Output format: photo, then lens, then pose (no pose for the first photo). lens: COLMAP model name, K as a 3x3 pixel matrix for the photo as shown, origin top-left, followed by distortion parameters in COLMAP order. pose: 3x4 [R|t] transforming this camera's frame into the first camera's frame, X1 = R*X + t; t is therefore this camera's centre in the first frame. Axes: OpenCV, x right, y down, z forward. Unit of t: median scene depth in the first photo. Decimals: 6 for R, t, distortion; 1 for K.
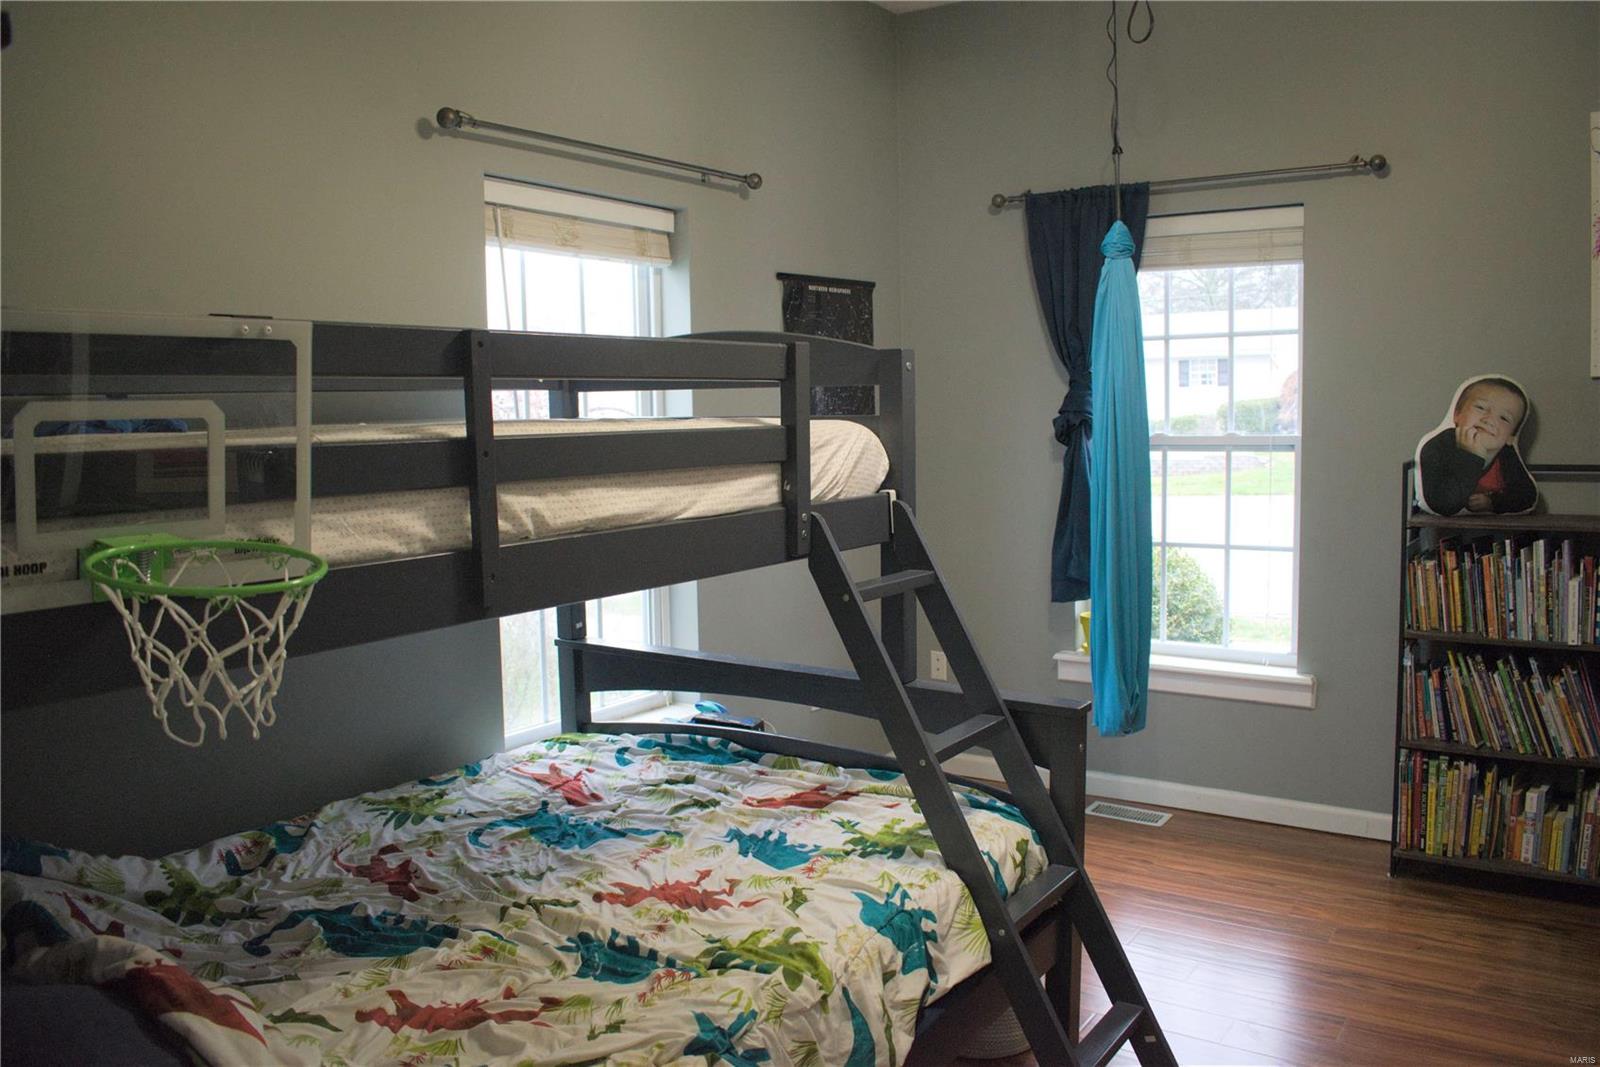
lens RADIAL K [[1255.7, 0, 806.2], [0, 1255.7, 537.9], [0, 0, 1]] dist [-0.091813, 0.011895]
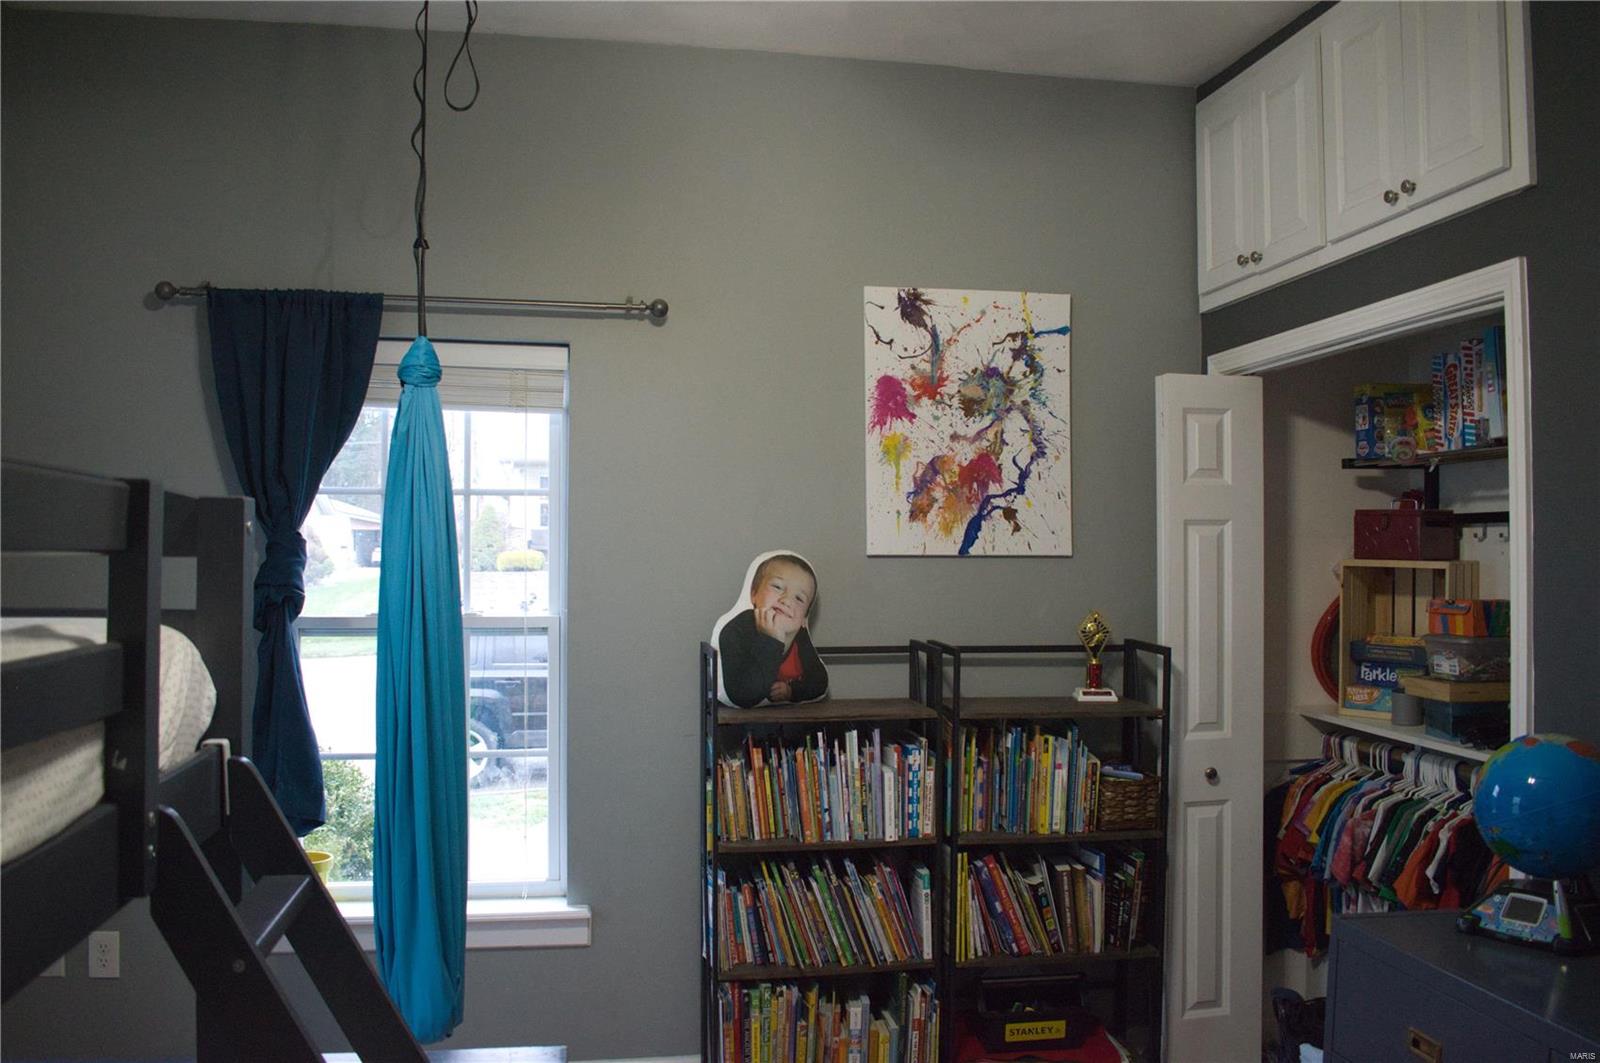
lens RADIAL K [[1311.0, 0, 801.6], [0, 1311.0, 537.4], [0, 0, 1]] dist [-0.088299, 0.012553]
pose [[0.709904, 0.034150, 0.703470, -0.125276], [0.052742, 0.993442, -0.101450, -0.043502], [-0.702321, 0.109122, 0.703447, 0.296659]]
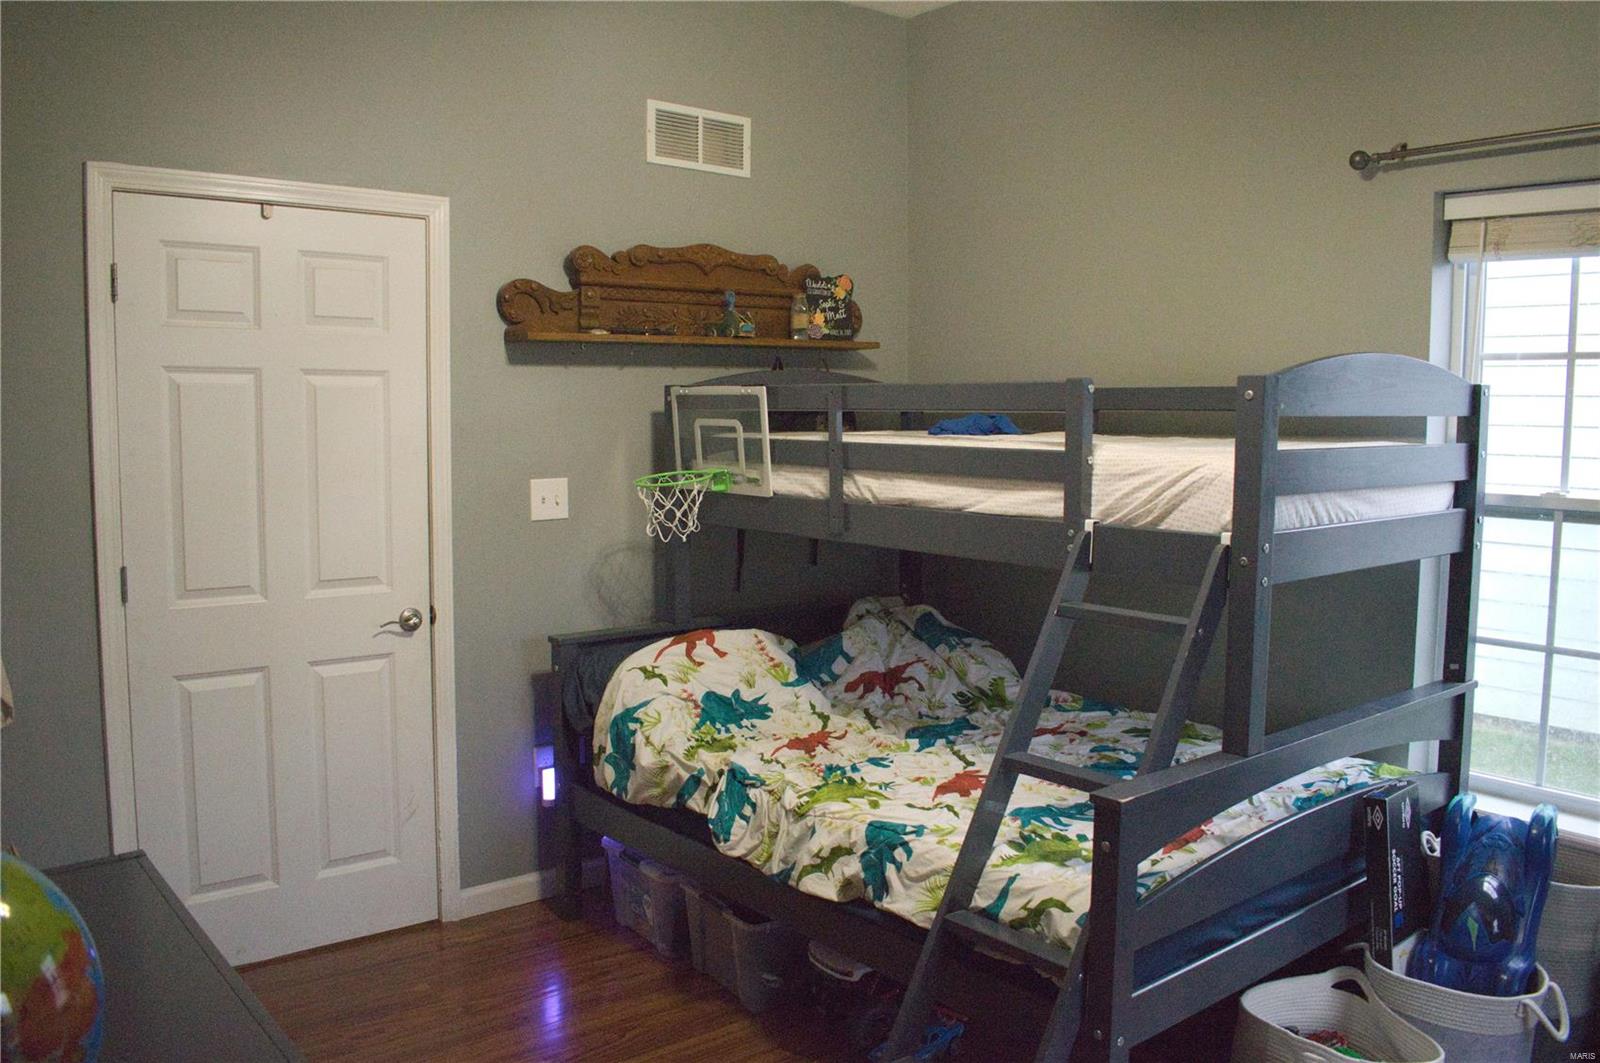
lens RADIAL K [[1255.7, 0, 806.2], [0, 1255.7, 535.9], [0, 0, 1]] dist [-0.091813, 0.011895]
pose [[-0.284198, 0.108578, -0.952598, 0.773070], [-0.100349, 0.984741, 0.142180, -0.101753], [0.953500, 0.135999, -0.268966, 0.731570]]
